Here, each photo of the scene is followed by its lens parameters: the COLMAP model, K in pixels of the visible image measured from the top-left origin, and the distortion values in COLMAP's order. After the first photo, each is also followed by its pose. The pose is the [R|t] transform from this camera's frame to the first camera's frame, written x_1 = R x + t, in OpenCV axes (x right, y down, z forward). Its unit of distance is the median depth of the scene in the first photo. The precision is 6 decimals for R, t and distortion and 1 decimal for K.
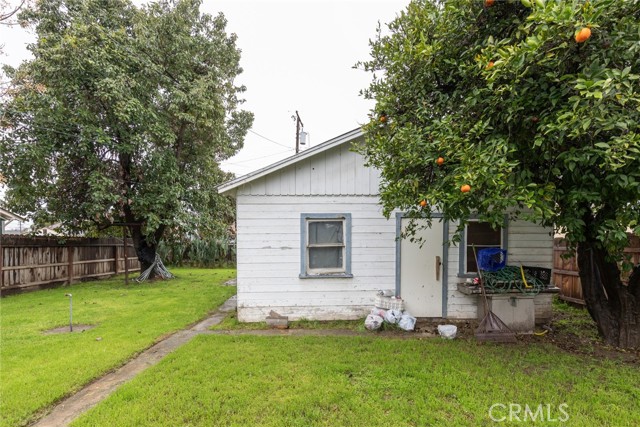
lens RADIAL K [[303.7, 0, 328.4], [0, 303.7, 249.4], [0, 0, 1]] dist [0.001403, 0.000377]
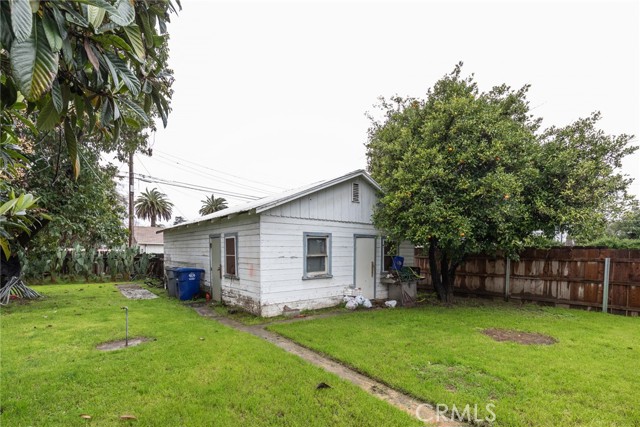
lens RADIAL K [[303.2, 0, 321.4], [0, 303.2, 263.4], [0, 0, 1]] dist [-0.000163, -0.000032]
pose [[0.794216, -0.019758, 0.607314, -0.845247], [0.007942, 0.999723, 0.022138, -0.006772], [-0.607583, -0.012759, 0.794154, -0.120816]]
